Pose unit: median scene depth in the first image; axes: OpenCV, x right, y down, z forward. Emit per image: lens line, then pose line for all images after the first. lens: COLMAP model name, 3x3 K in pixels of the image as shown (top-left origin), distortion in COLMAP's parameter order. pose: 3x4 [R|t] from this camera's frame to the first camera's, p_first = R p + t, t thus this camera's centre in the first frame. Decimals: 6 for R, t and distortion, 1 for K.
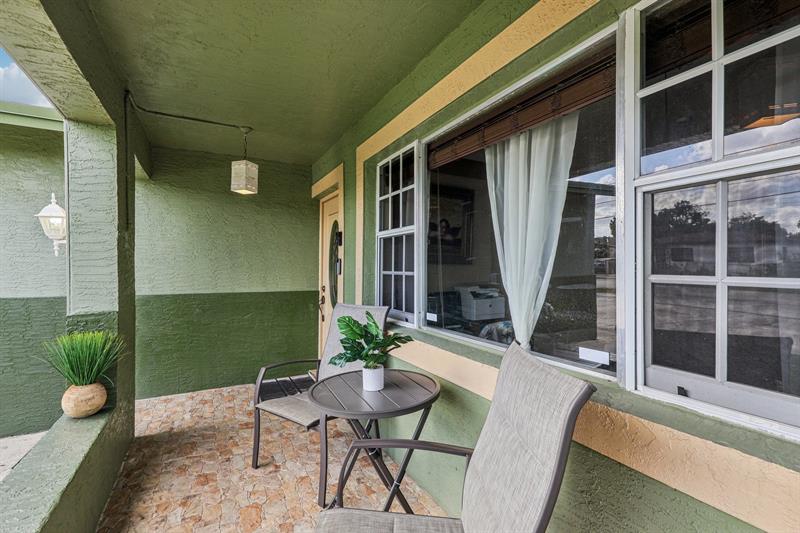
lens RADIAL K [[362.0, 0, 408.5], [0, 362.0, 263.8], [0, 0, 1]] dist [-0.001544, -0.000090]
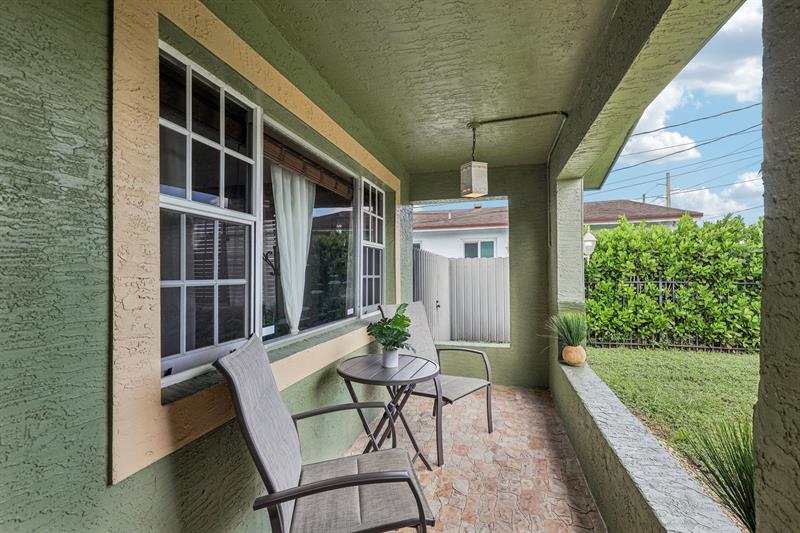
lens RADIAL K [[362.0, 0, 408.5], [0, 362.0, 263.8], [0, 0, 1]] dist [-0.001544, -0.000090]
pose [[-0.713737, 0.024251, 0.699994, -0.780459], [0.001359, 0.999446, -0.033239, 0.018046], [-0.700413, -0.022773, -0.713374, 1.403460]]
